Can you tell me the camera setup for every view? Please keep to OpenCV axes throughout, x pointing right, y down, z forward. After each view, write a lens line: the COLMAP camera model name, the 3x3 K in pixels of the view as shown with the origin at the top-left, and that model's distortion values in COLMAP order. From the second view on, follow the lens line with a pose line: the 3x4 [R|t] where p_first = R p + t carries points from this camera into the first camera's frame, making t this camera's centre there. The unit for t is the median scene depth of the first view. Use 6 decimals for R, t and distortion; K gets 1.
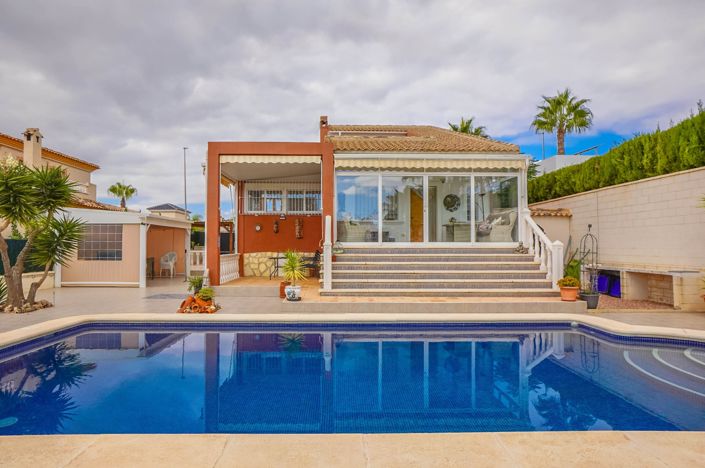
lens RADIAL K [[408.2, 0, 352.5], [0, 408.2, 234.0], [0, 0, 1]] dist [-0.000088, -0.000001]
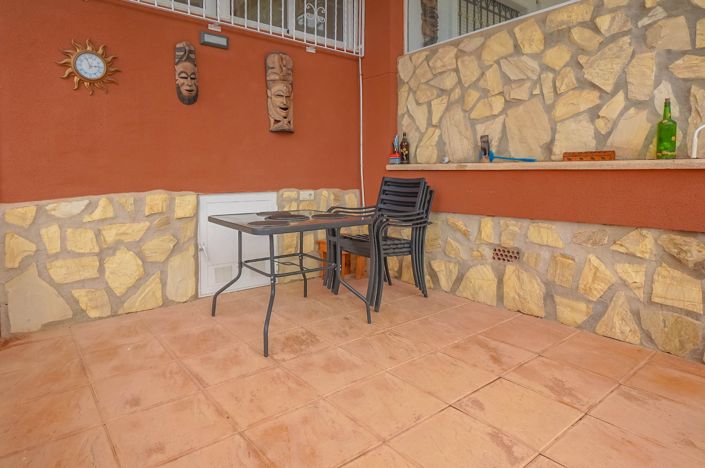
lens RADIAL K [[410.8, 0, 352.4], [0, 410.8, 189.3], [0, 0, 1]] dist [-0.000286, -0.000110]
pose [[0.798288, -0.028119, 0.601619, -0.250452], [-0.013204, 0.997852, 0.064158, 0.028343], [-0.602131, -0.059161, 0.796202, 0.774757]]
